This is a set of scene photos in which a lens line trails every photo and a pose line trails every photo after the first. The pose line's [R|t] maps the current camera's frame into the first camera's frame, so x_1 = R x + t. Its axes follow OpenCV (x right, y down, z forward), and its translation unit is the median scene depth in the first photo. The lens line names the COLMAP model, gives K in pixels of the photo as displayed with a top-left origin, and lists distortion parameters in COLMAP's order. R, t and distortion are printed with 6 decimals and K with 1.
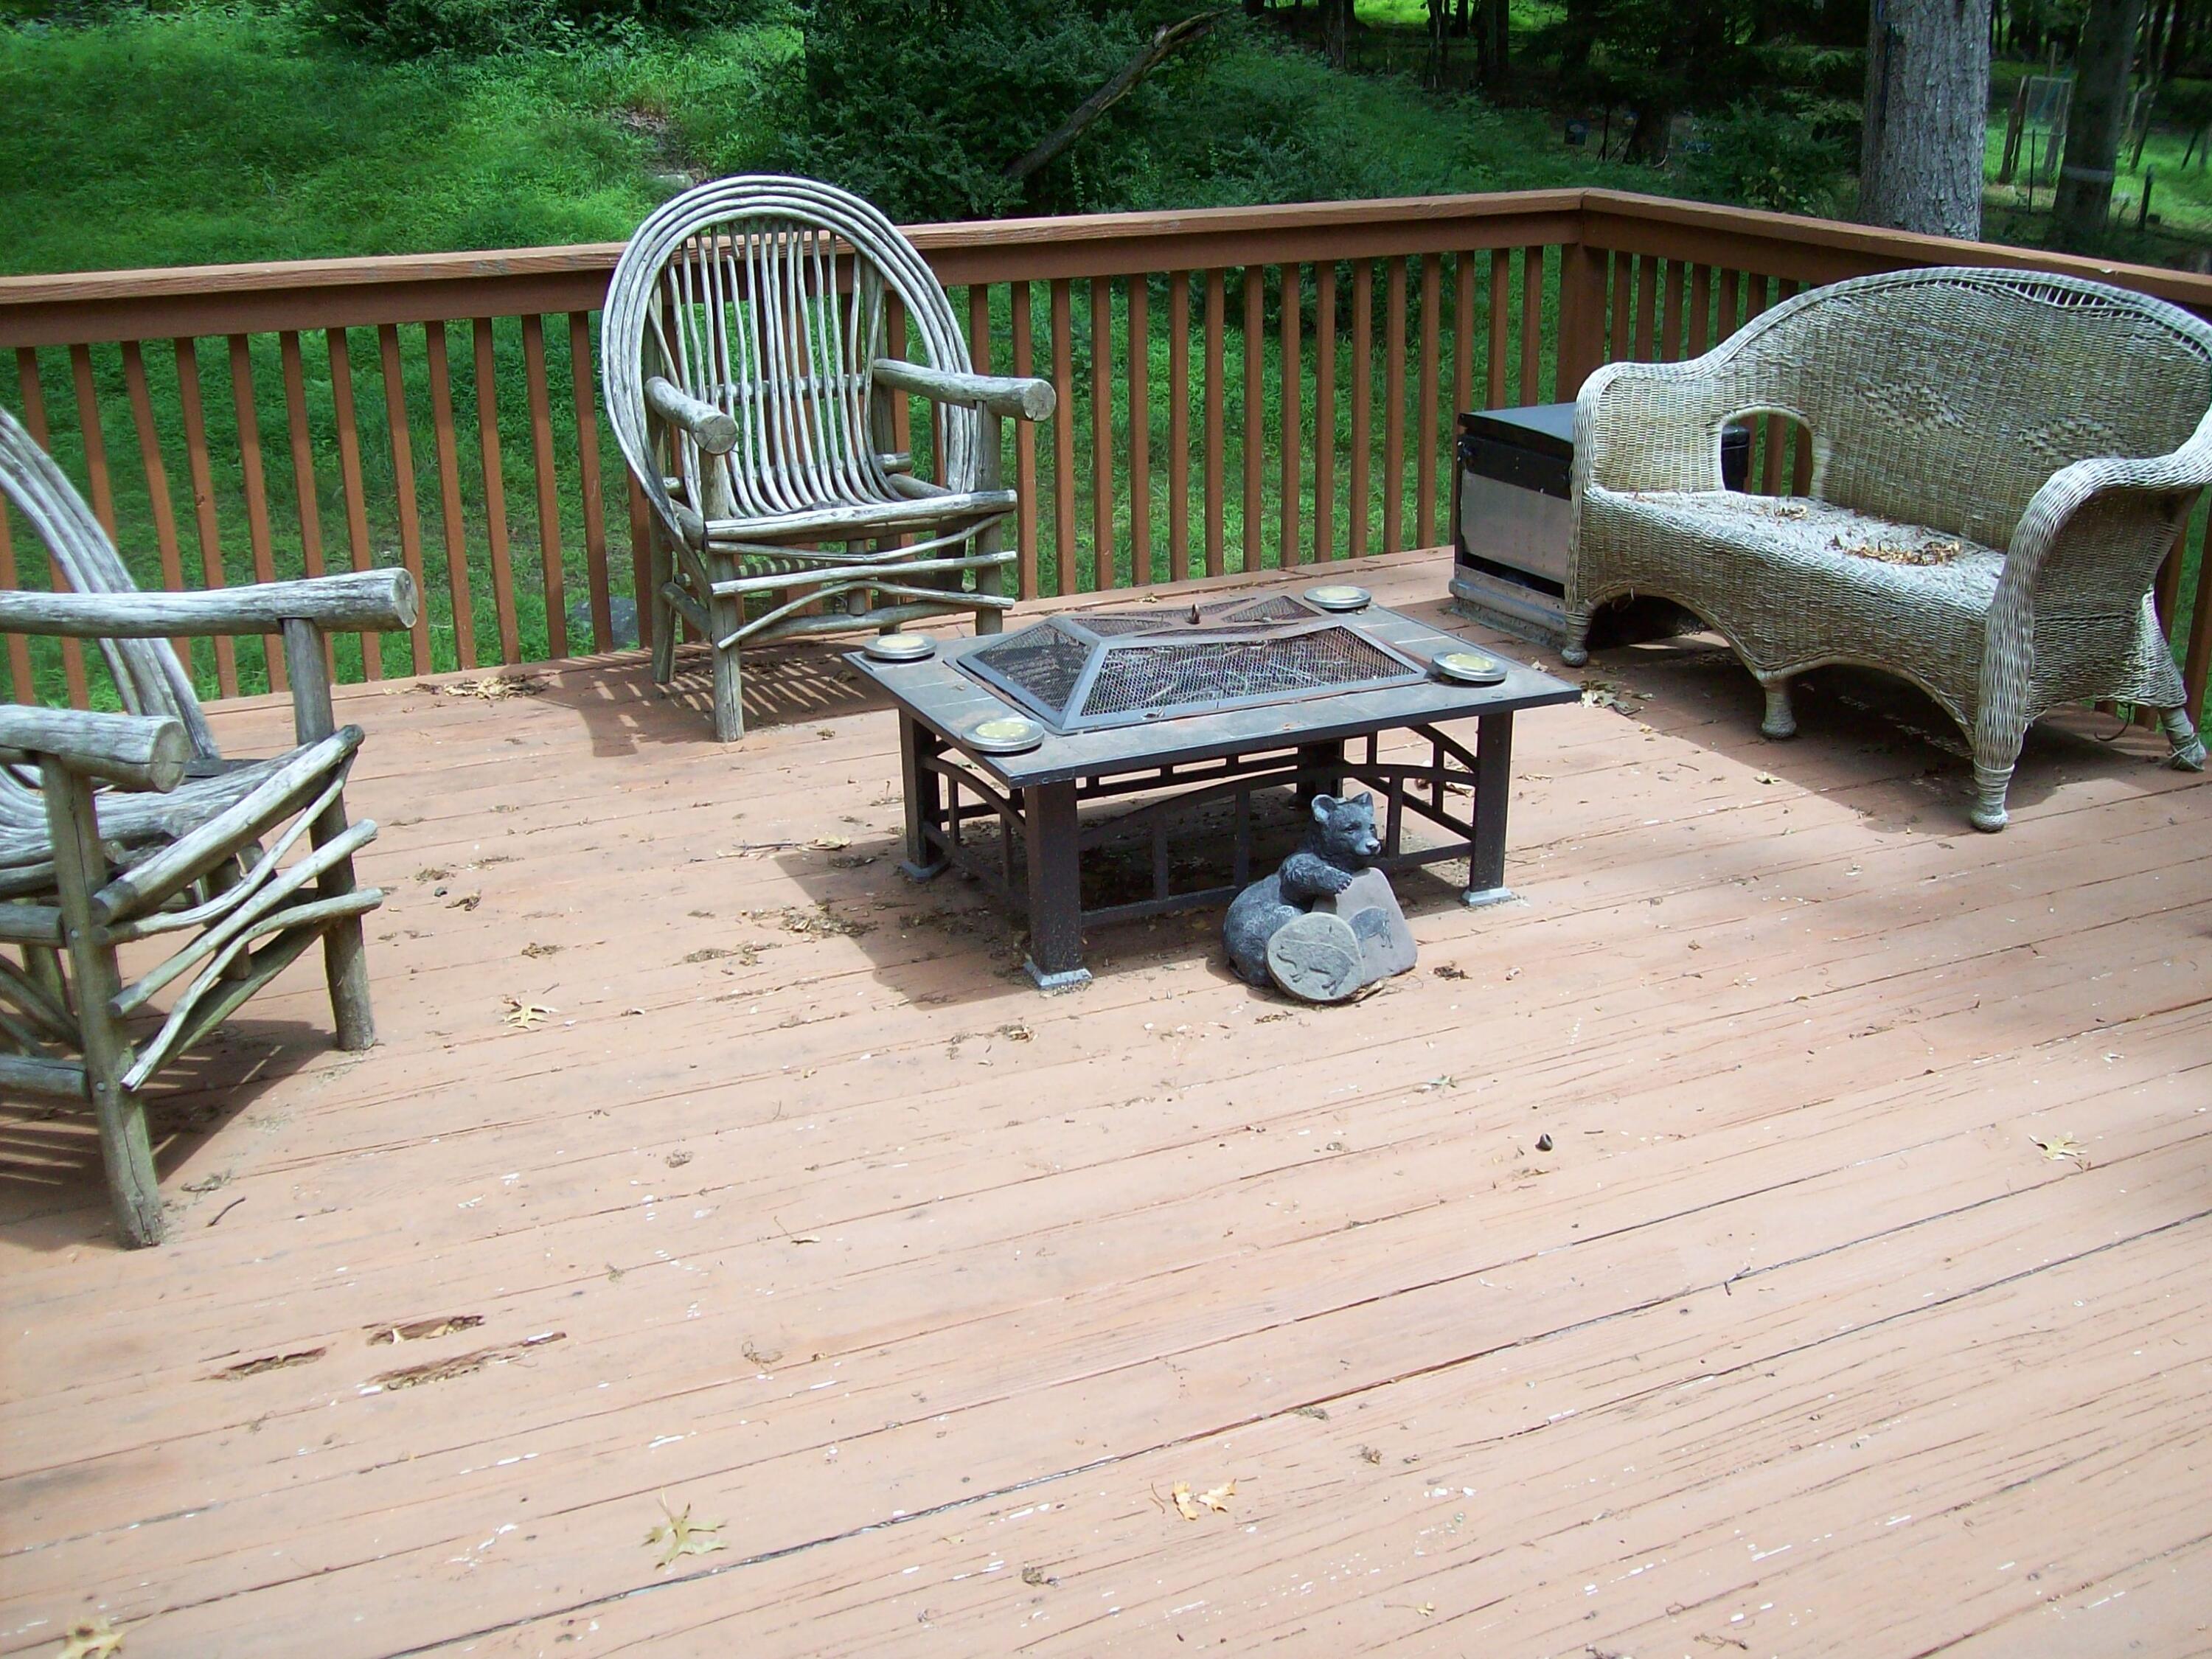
lens RADIAL K [[2338.7, 0, 1106.9], [0, 2338.7, 828.0], [0, 0, 1]] dist [-0.131047, 0.000000]
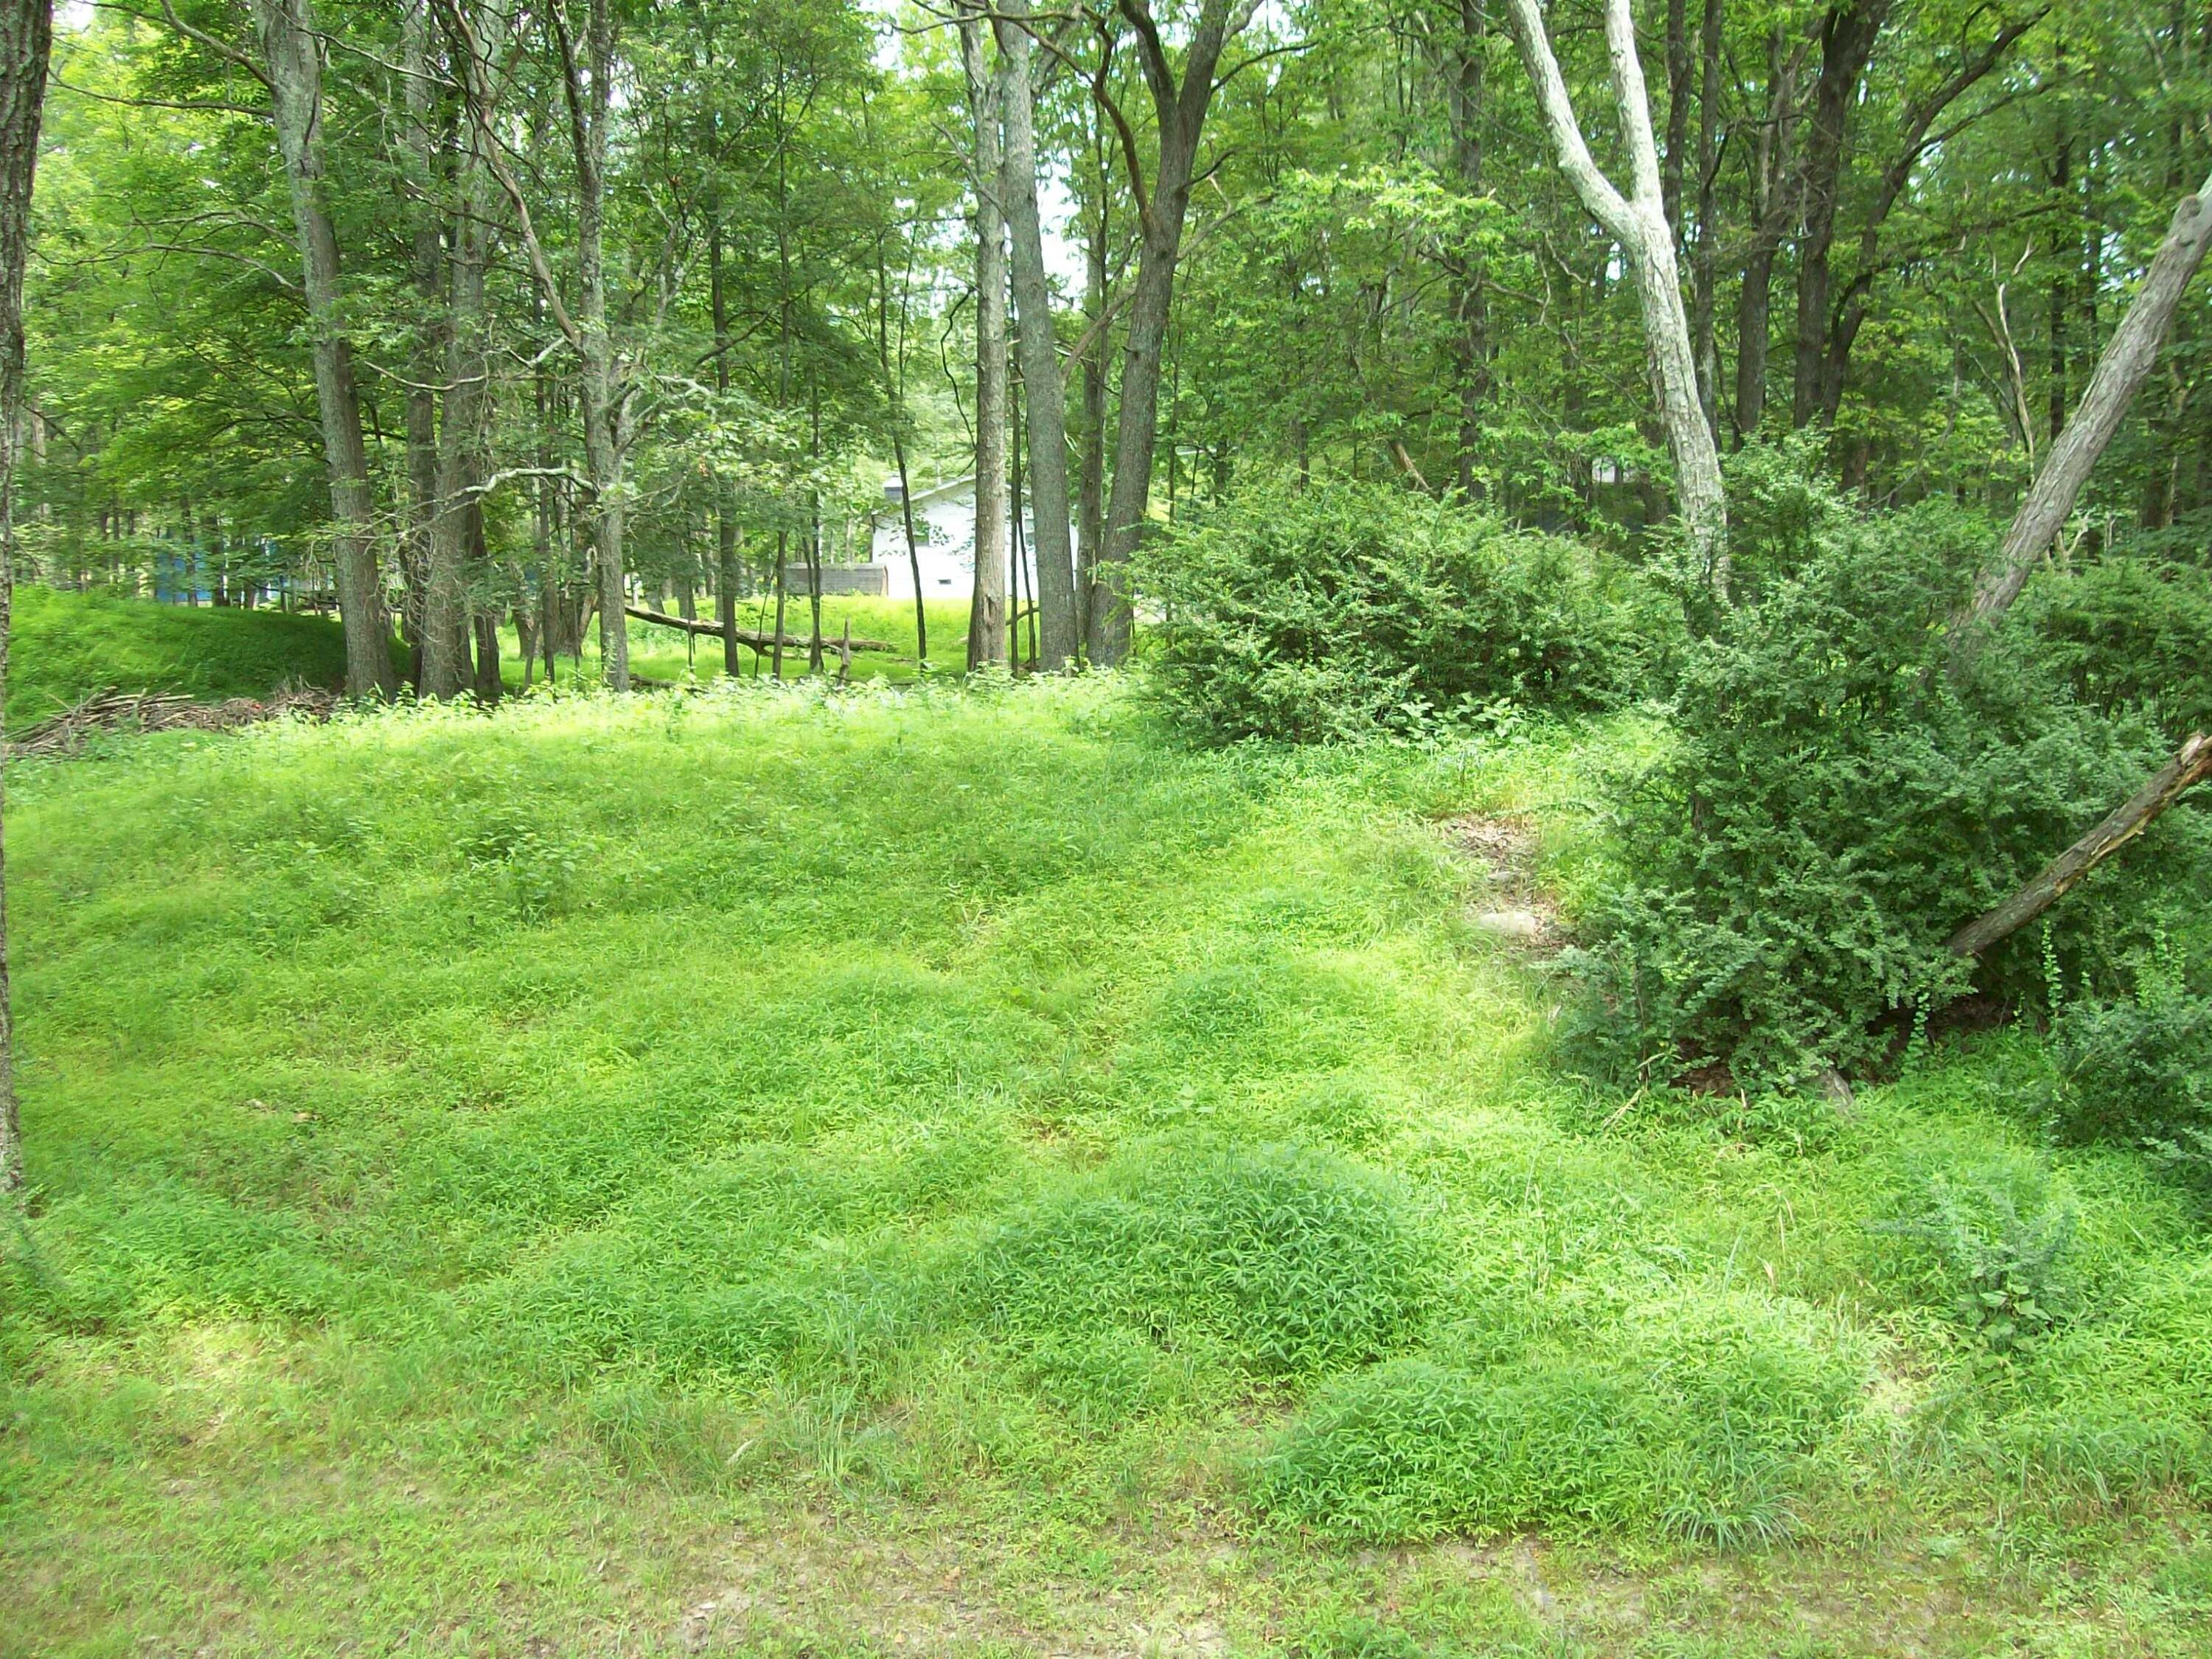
lens RADIAL K [[2338.7, 0, 1107.2], [0, 2338.7, 830.2], [0, 0, 1]] dist [-0.131047, 0.000000]
pose [[0.898407, 0.014178, -0.438934, 0.028315], [-0.130314, 0.963069, -0.235618, -0.126364], [0.419384, 0.268880, 0.867076, 0.313197]]
